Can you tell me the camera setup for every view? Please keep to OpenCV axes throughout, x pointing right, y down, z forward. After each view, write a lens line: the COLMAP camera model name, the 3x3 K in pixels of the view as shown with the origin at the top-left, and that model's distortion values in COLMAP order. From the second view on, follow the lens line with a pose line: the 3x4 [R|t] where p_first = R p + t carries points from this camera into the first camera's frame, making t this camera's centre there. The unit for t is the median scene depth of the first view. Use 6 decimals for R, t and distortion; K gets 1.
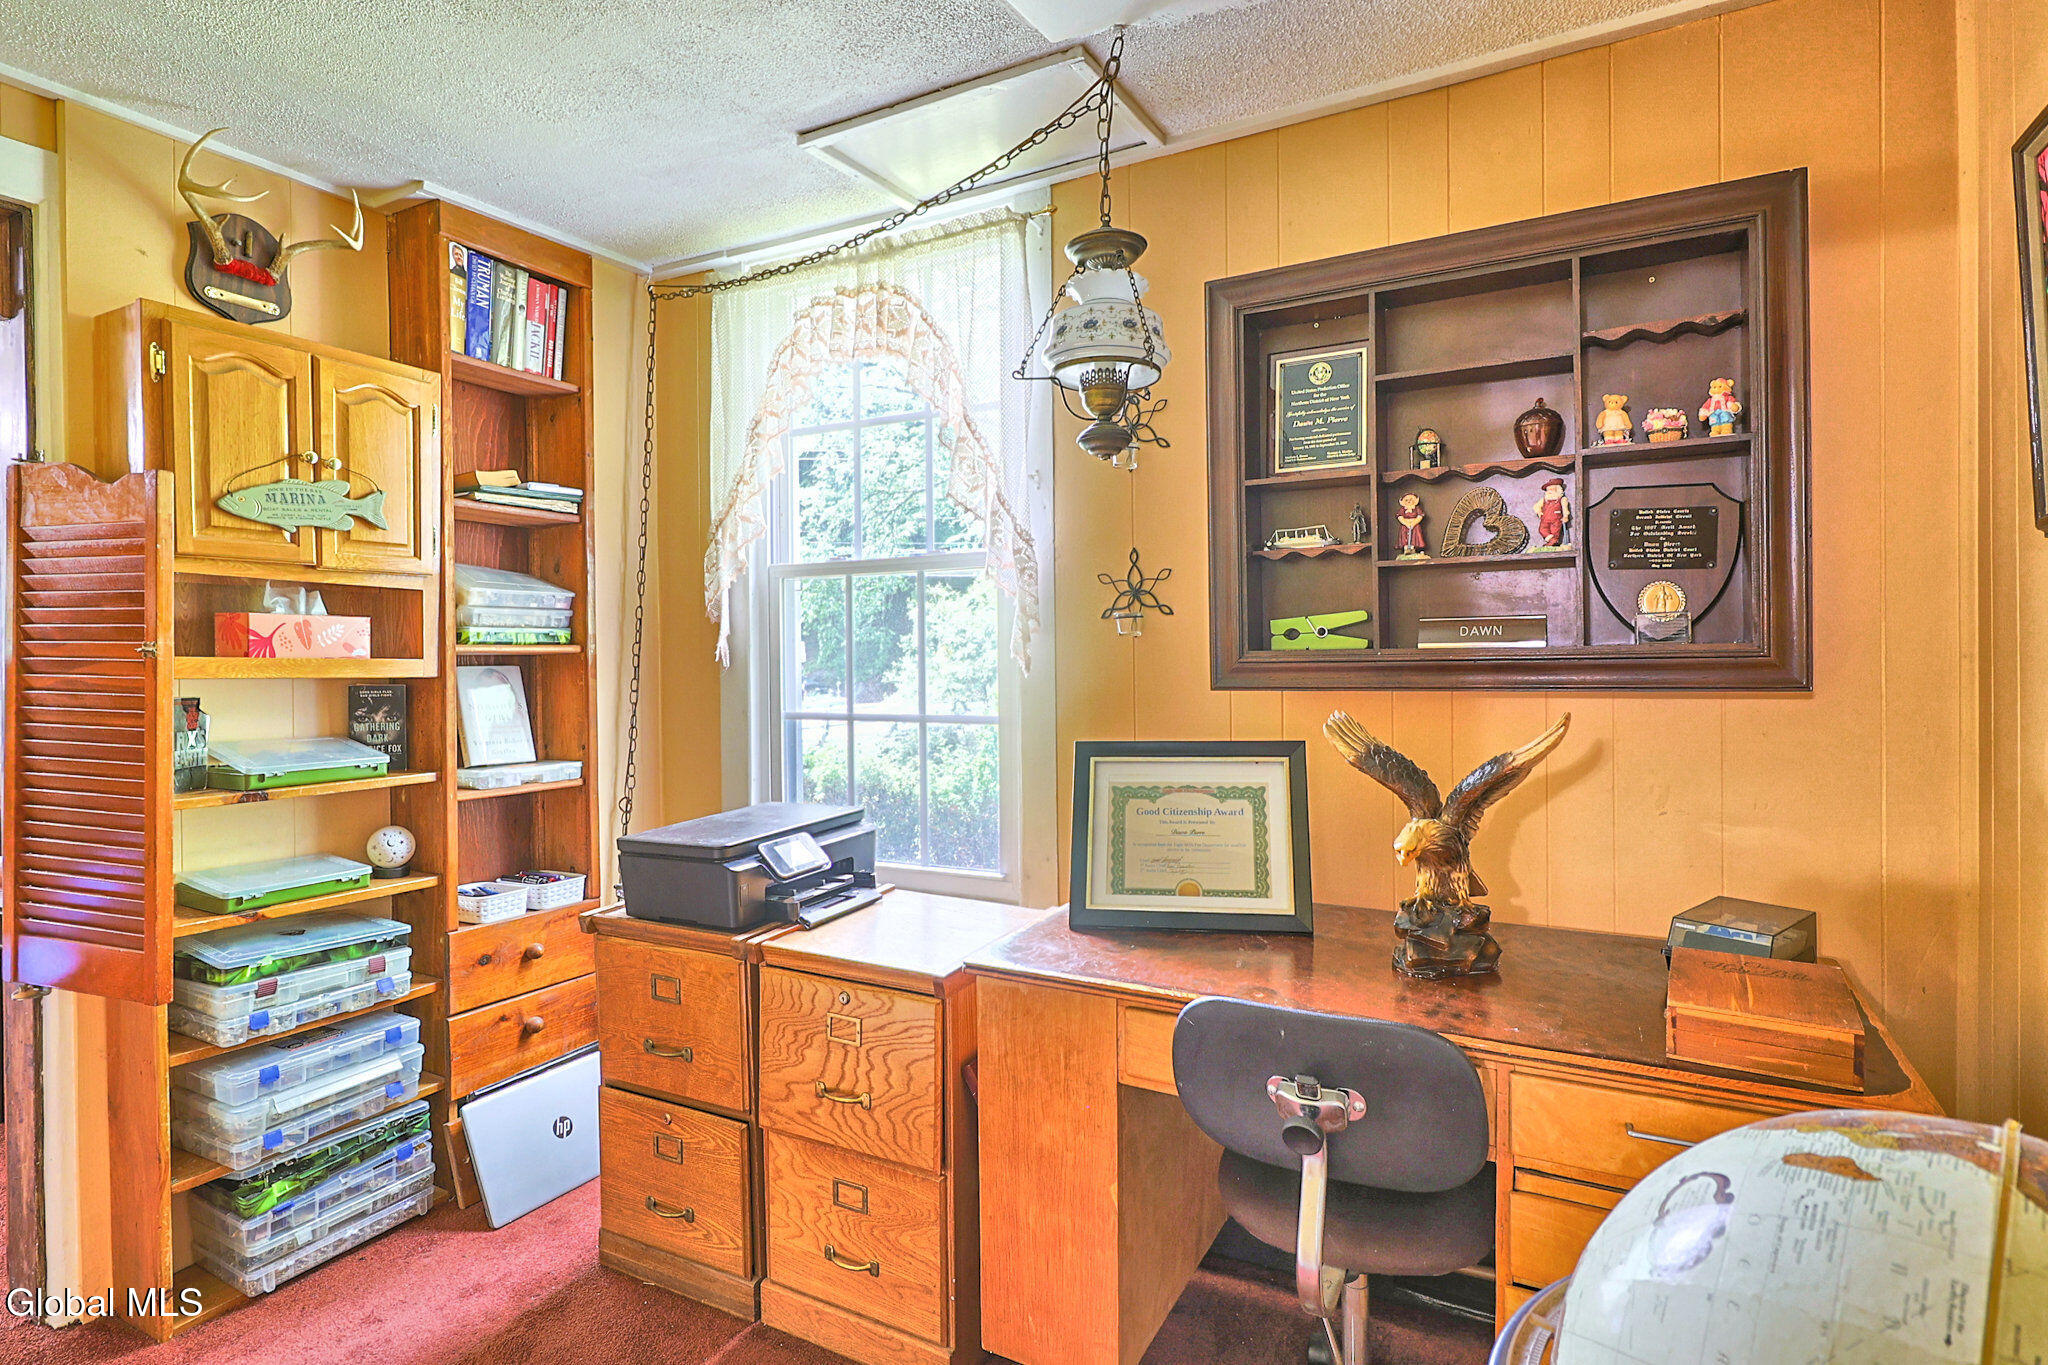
lens RADIAL K [[1059.6, 0, 1016.6], [0, 1059.6, 671.3], [0, 0, 1]] dist [-0.004896, -0.000124]
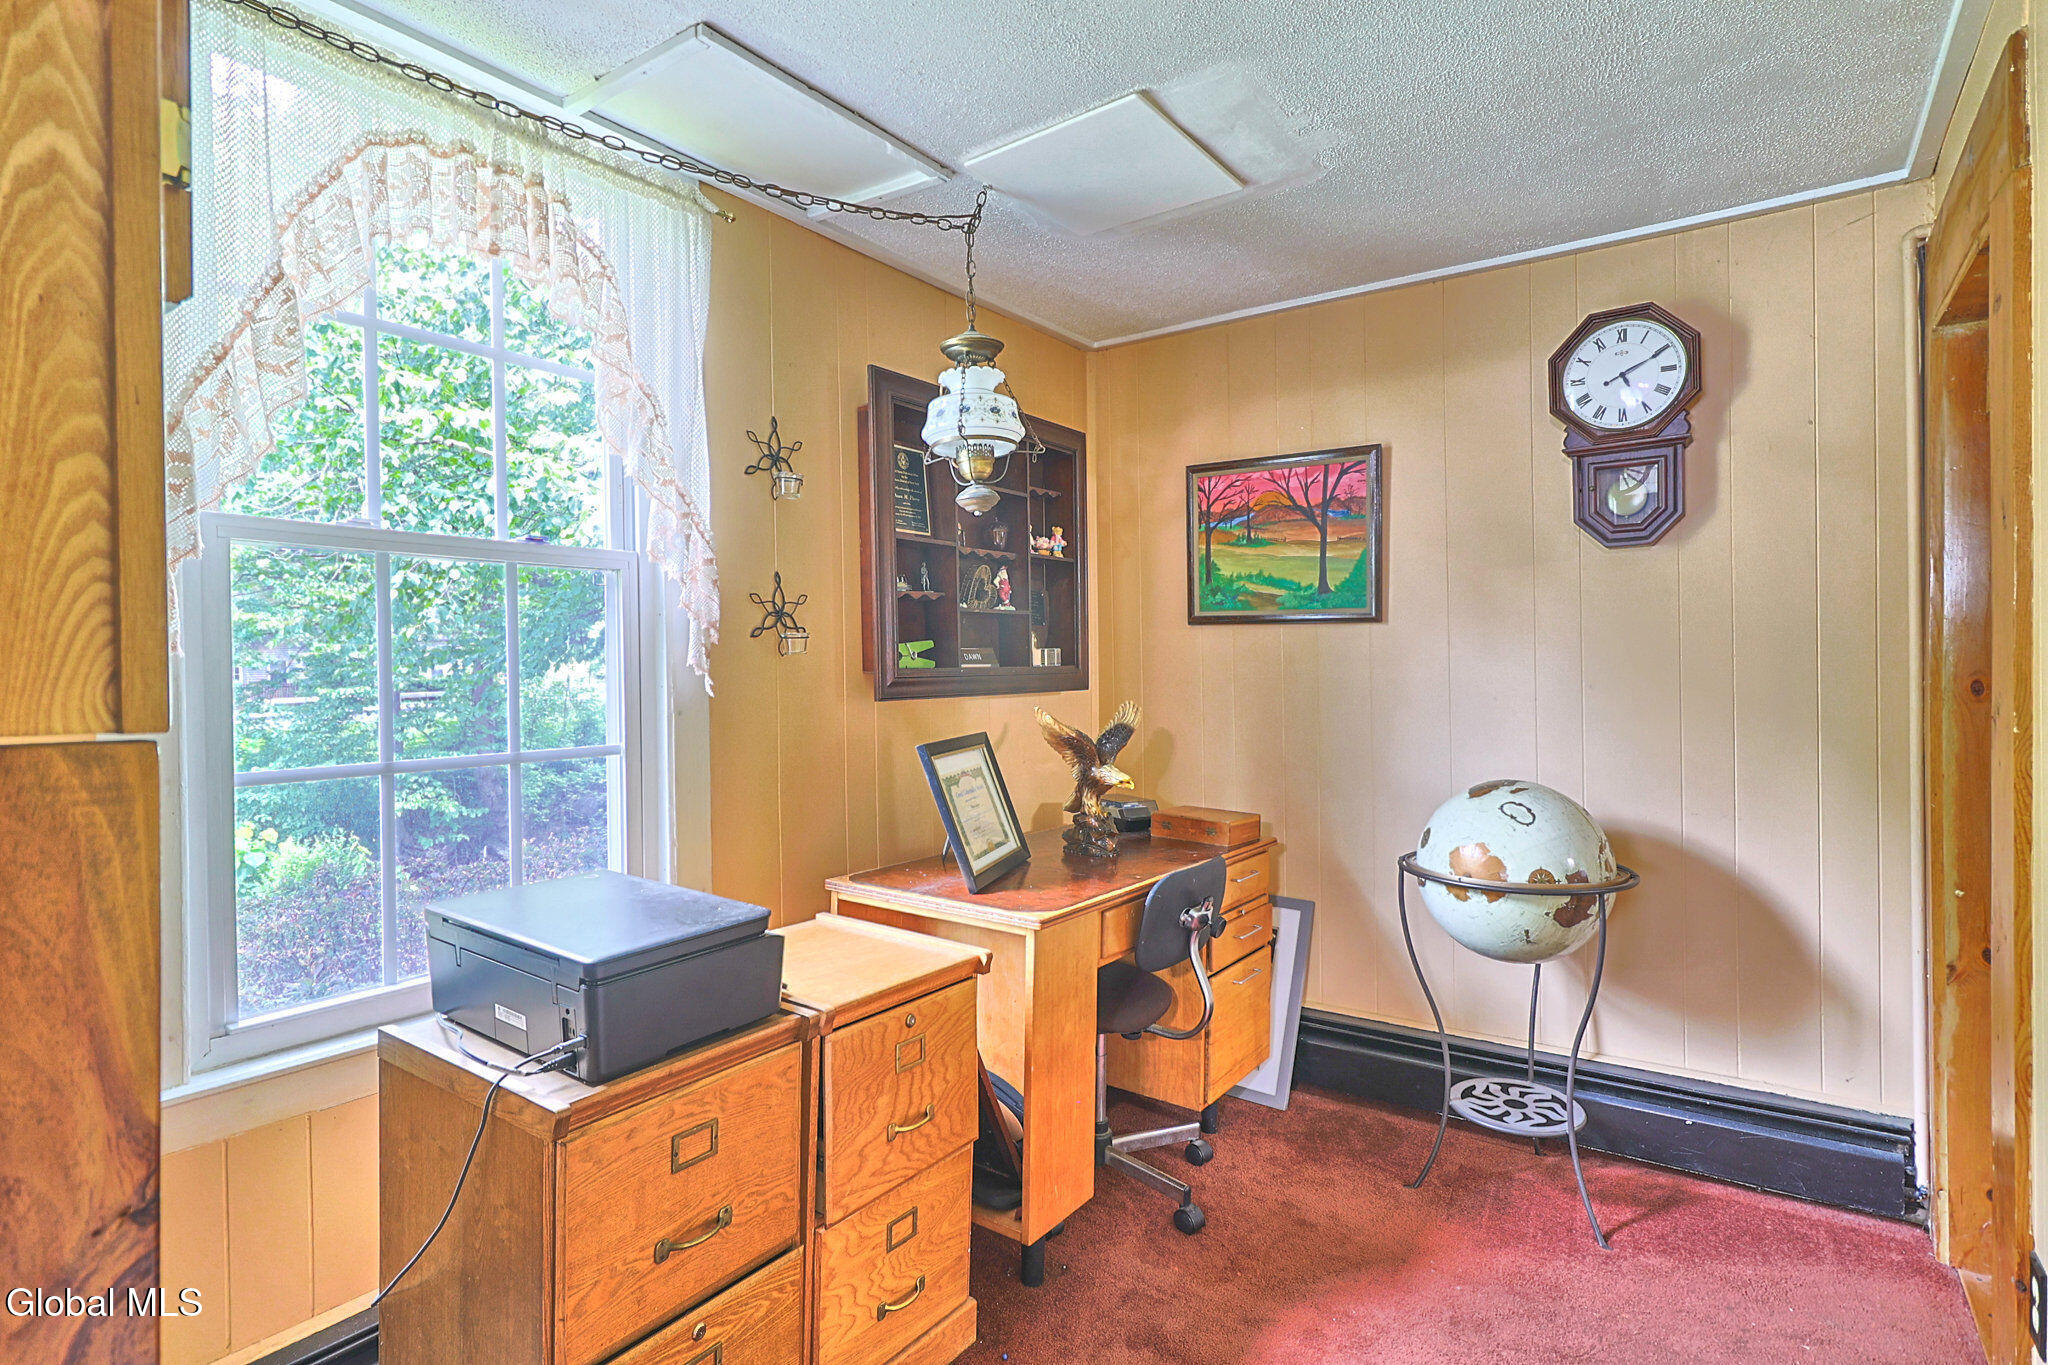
lens RADIAL K [[1059.6, 0, 1016.2], [0, 1059.6, 675.9], [0, 0, 1]] dist [-0.004896, -0.000124]
pose [[0.110517, 0.003800, 0.993867, -1.072192], [0.026677, 0.999621, -0.006789, 0.001833], [-0.993516, 0.027264, 0.110373, 0.754312]]
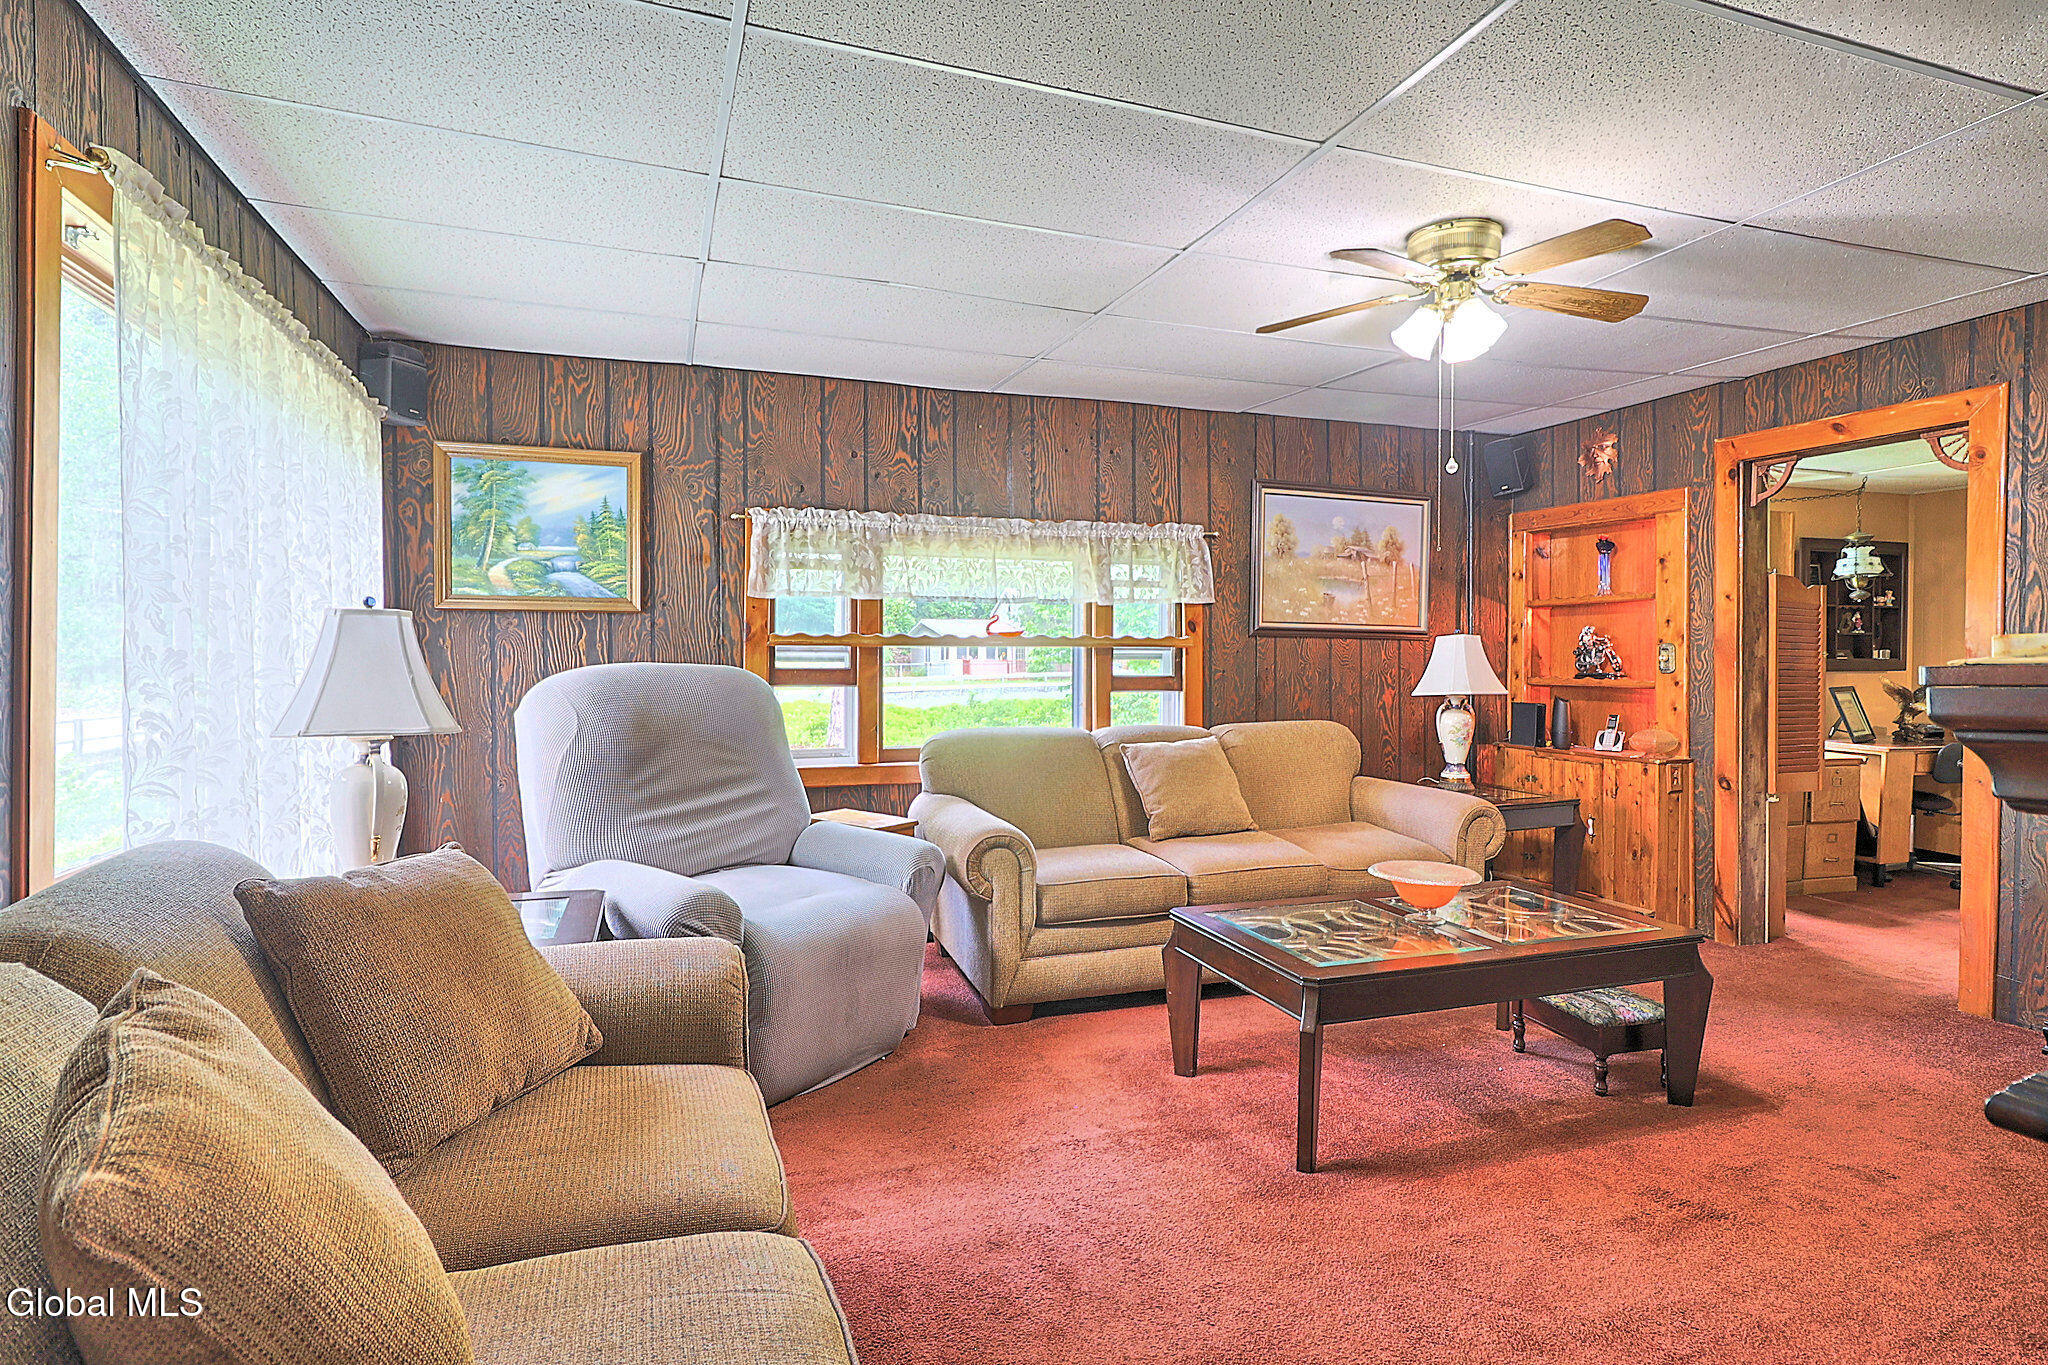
lens RADIAL K [[1059.6, 0, 1018.2], [0, 1059.6, 674.6], [0, 0, 1]] dist [-0.004896, -0.000124]
pose [[0.657522, 0.000898, 0.753435, -3.835630], [0.000878, 0.999998, -0.001958, 0.032679], [-0.753435, 0.001949, 0.657519, 0.745315]]
